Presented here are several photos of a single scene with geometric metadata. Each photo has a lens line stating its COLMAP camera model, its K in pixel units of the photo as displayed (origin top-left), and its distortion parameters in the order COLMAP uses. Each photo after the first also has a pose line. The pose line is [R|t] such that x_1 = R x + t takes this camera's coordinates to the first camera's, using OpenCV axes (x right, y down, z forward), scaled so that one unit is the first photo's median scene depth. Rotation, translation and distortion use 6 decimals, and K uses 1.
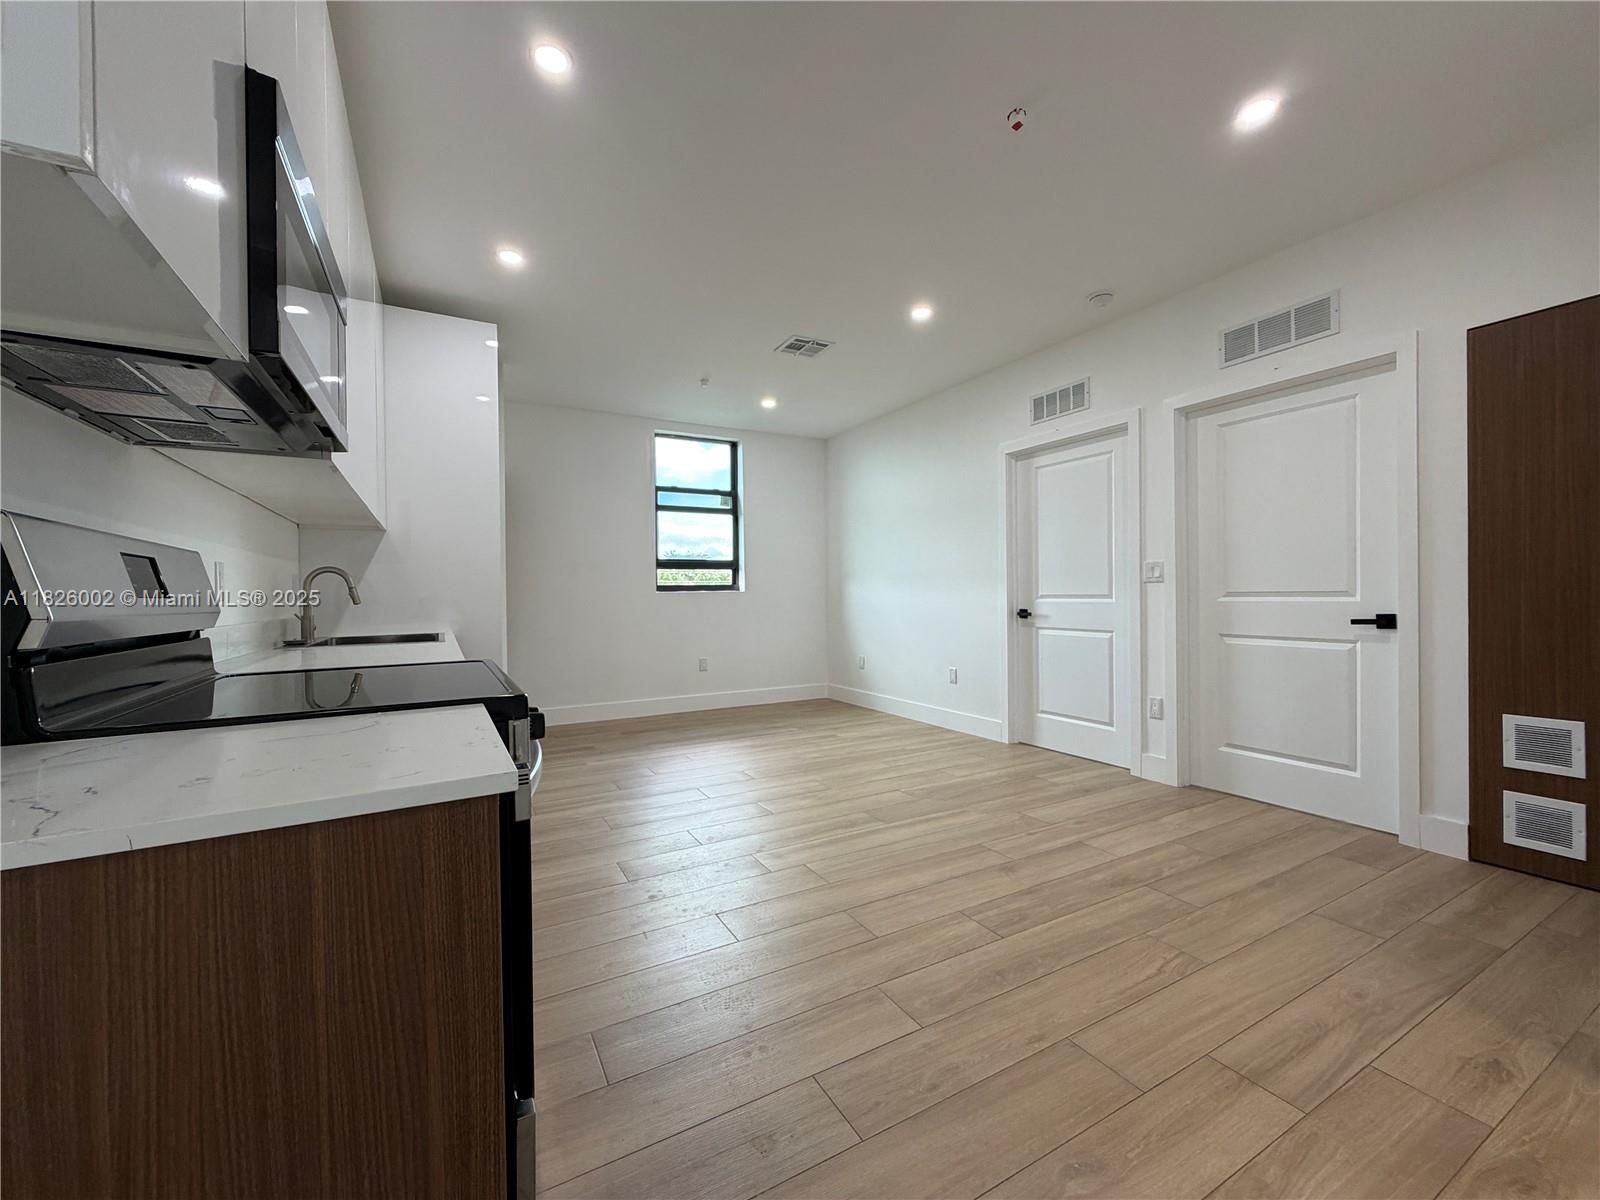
lens RADIAL K [[639.0, 0, 797.2], [0, 639.0, 599.2], [0, 0, 1]] dist [-0.001335, 0.000707]
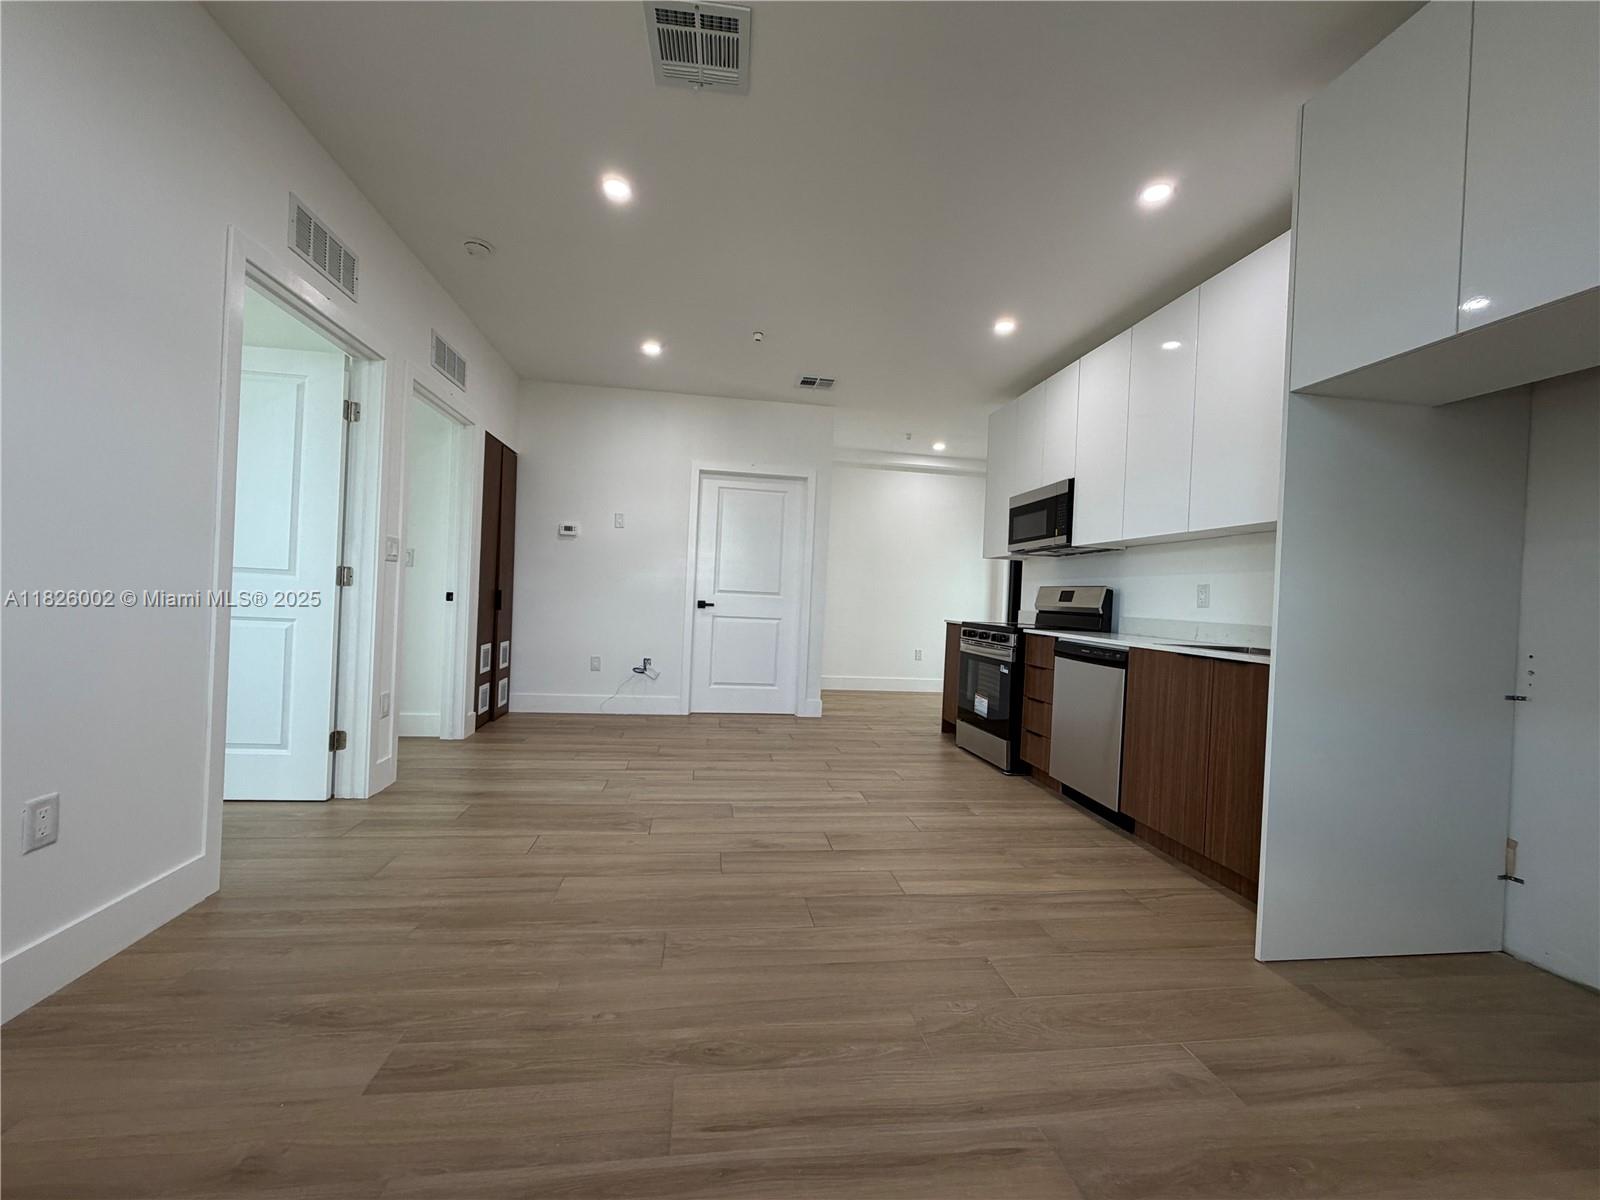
lens RADIAL K [[639.0, 0, 798.8], [0, 639.0, 598.7], [0, 0, 1]] dist [-0.001335, 0.000707]
pose [[-0.936702, -0.032494, 0.348615, -0.285335], [-0.032162, 0.999460, 0.006741, 0.001396], [-0.348646, -0.004898, -0.937242, 1.734536]]
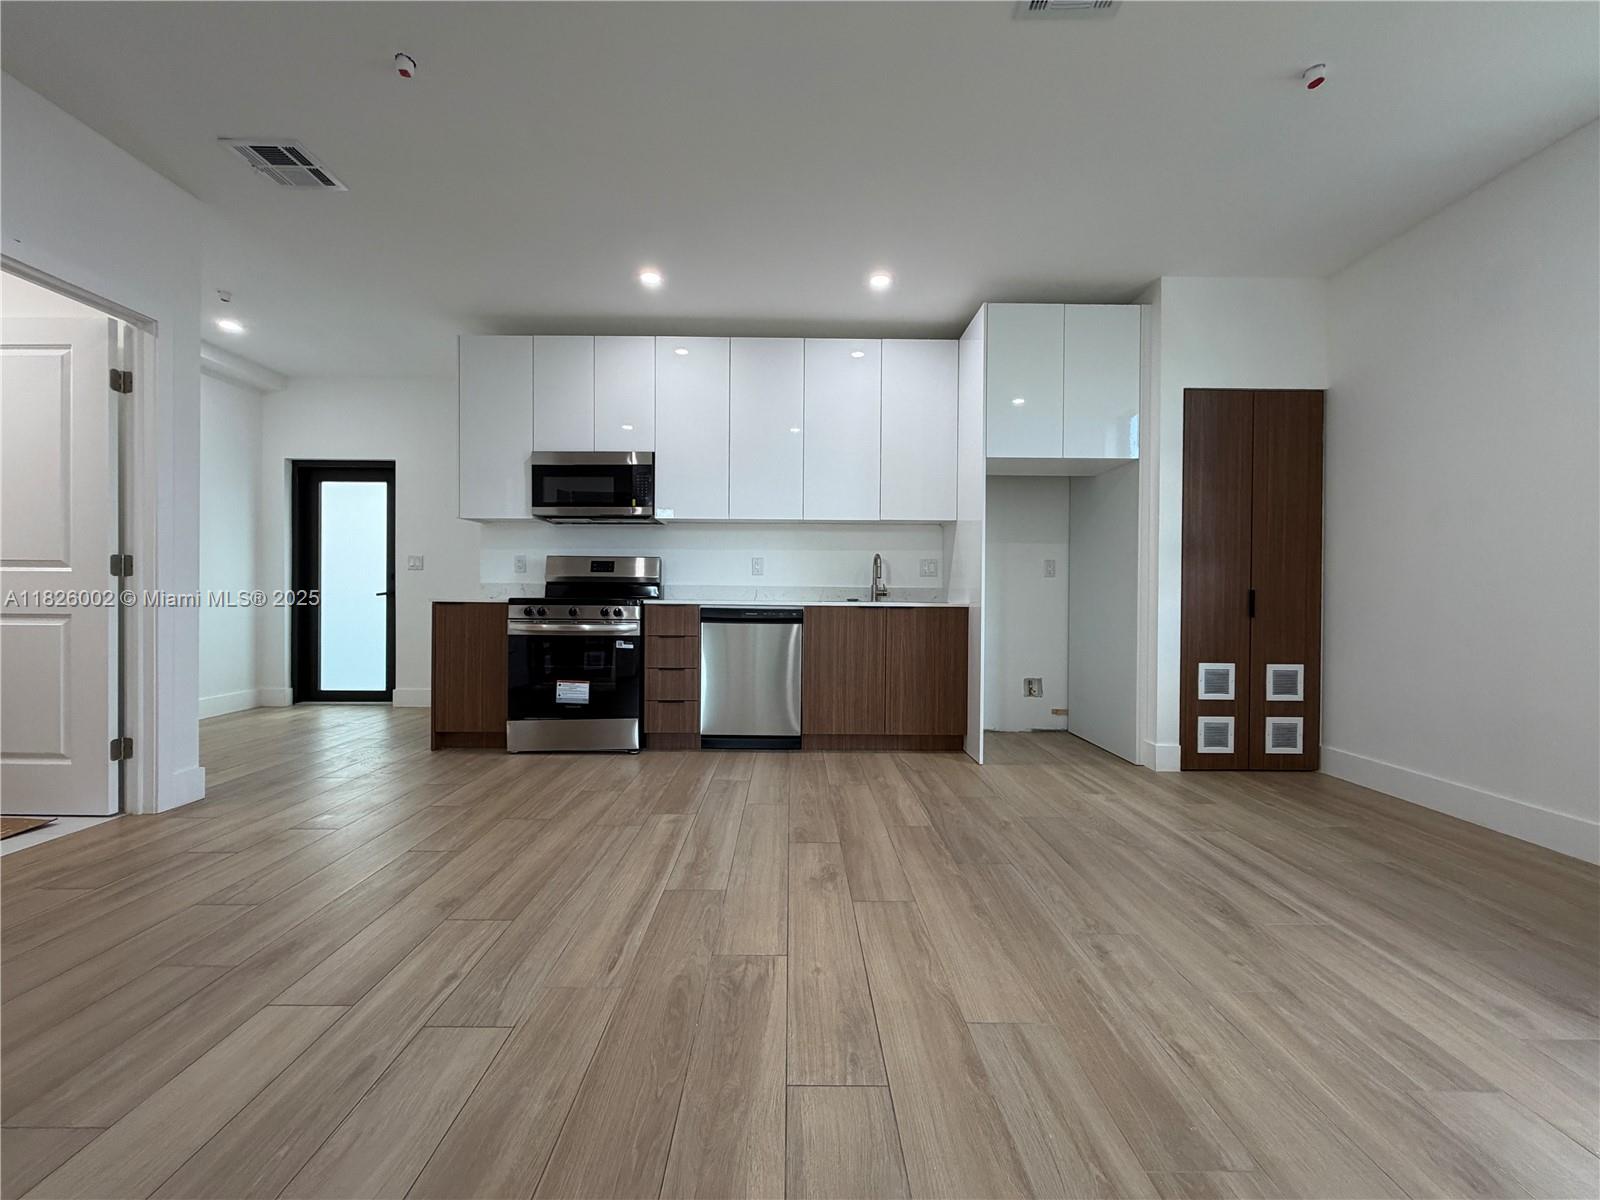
lens RADIAL K [[639.0, 0, 797.6], [0, 639.0, 598.4], [0, 0, 1]] dist [-0.001335, 0.000707]
pose [[-0.474383, 0.012636, -0.880228, 0.593859], [-0.008509, 0.999784, 0.018938, 0.023966], [0.880277, 0.016473, -0.474173, 1.279769]]
